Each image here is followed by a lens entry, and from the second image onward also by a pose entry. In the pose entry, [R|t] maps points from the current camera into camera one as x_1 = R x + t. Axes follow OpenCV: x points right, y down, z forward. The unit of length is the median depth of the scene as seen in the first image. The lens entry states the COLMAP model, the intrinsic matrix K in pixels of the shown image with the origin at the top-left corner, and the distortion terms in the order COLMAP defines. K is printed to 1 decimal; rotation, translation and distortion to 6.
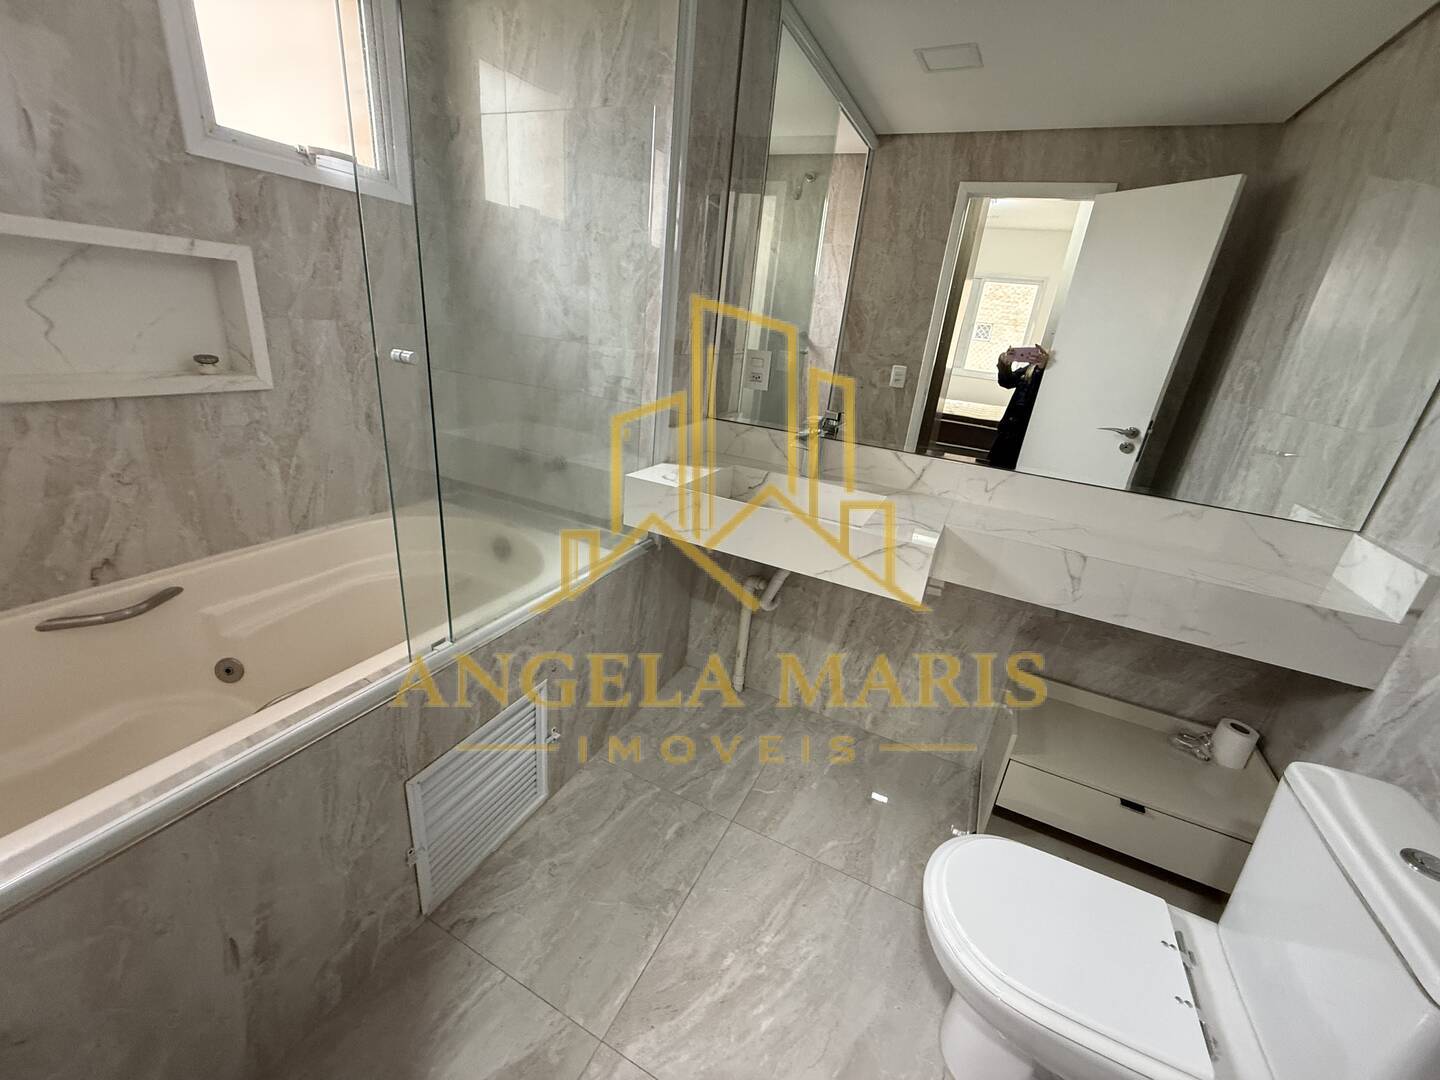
lens RADIAL K [[573.2, 0, 719.0], [0, 573.2, 536.4], [0, 0, 1]] dist [0.002204, 0.000289]
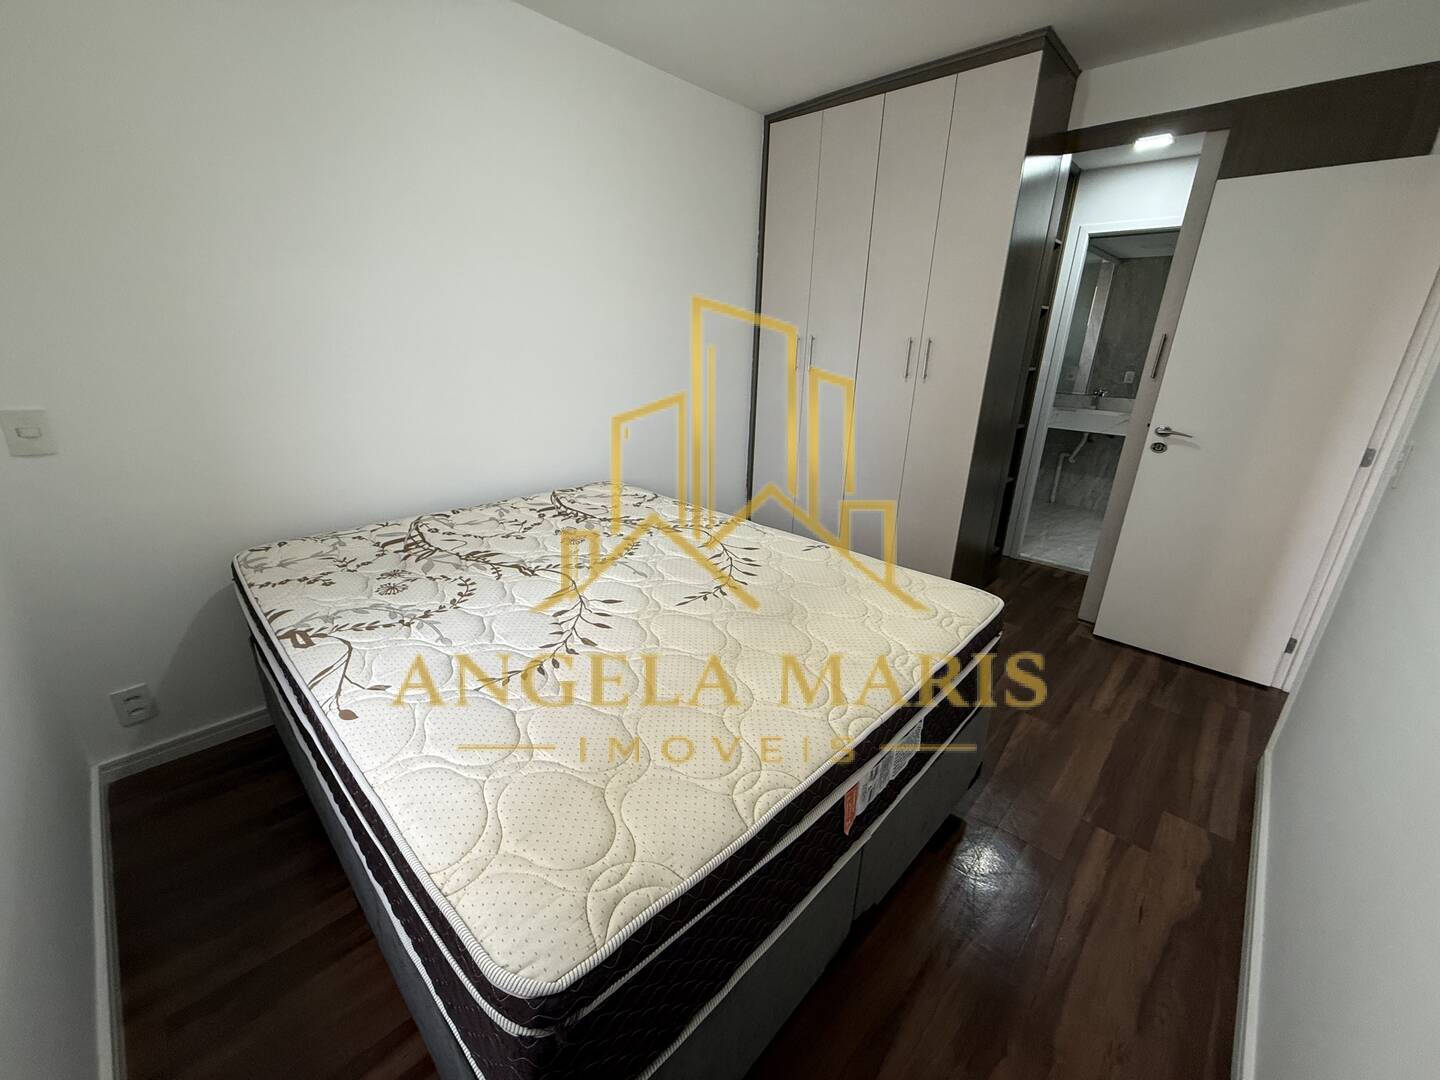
lens RADIAL K [[573.2, 0, 719.6], [0, 573.2, 544.3], [0, 0, 1]] dist [0.002204, 0.000289]
pose [[0.950458, 0.020979, -0.310143, -0.381408], [-0.035473, 0.998522, -0.041168, 0.407347], [0.308821, 0.050131, 0.949798, -1.209116]]
